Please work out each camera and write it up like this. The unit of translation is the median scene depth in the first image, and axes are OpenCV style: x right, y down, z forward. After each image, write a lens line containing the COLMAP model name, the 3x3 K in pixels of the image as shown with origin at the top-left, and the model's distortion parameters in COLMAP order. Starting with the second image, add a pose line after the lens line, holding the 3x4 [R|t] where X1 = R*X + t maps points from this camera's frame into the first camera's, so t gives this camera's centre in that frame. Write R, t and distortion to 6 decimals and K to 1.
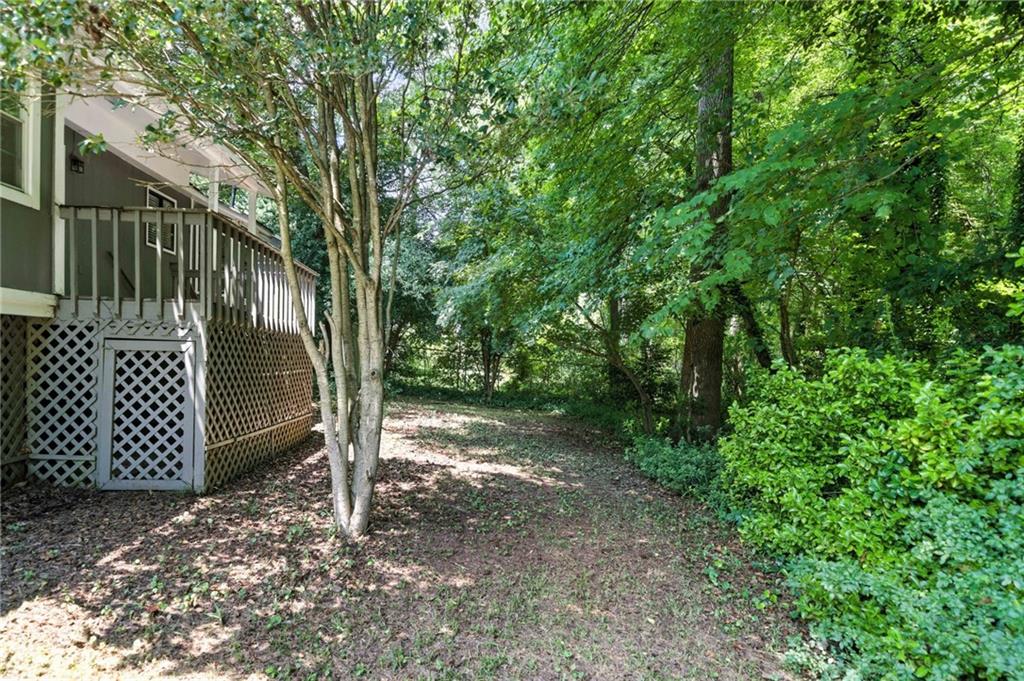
lens RADIAL K [[600.9, 0, 512.1], [0, 600.9, 377.7], [0, 0, 1]] dist [0.003029, 0.000533]
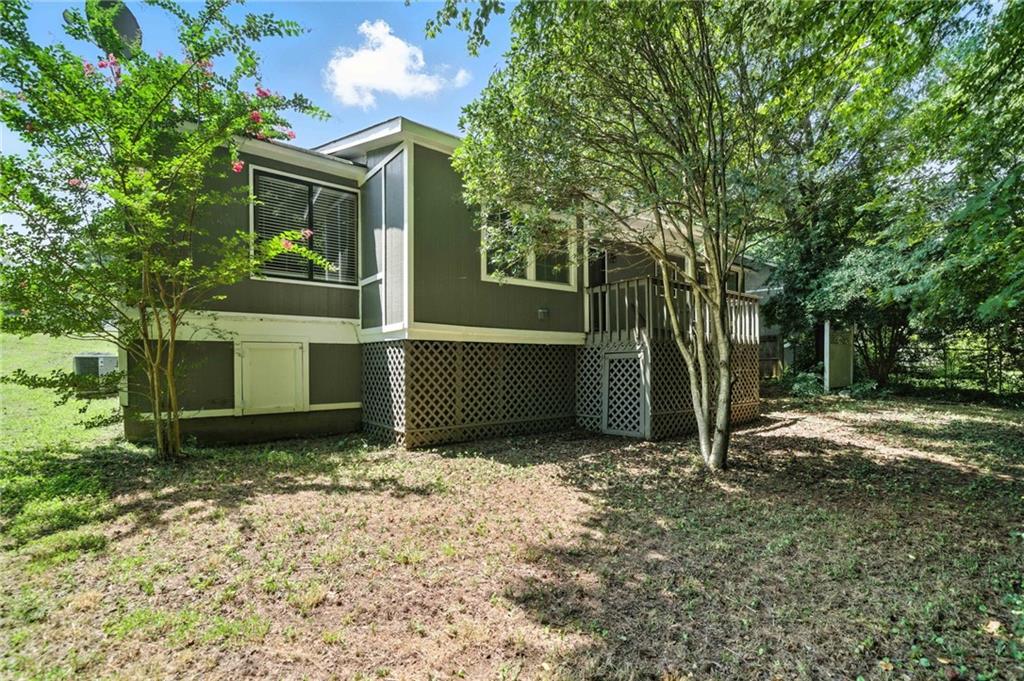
lens RADIAL K [[522.4, 0, 509.7], [0, 522.4, 349.4], [0, 0, 1]] dist [0.005127, 0.000647]
pose [[0.589634, -0.071896, -0.804464, 0.462138], [0.009868, 0.996597, -0.081835, 0.053054], [0.807610, 0.040314, 0.588337, -0.201248]]
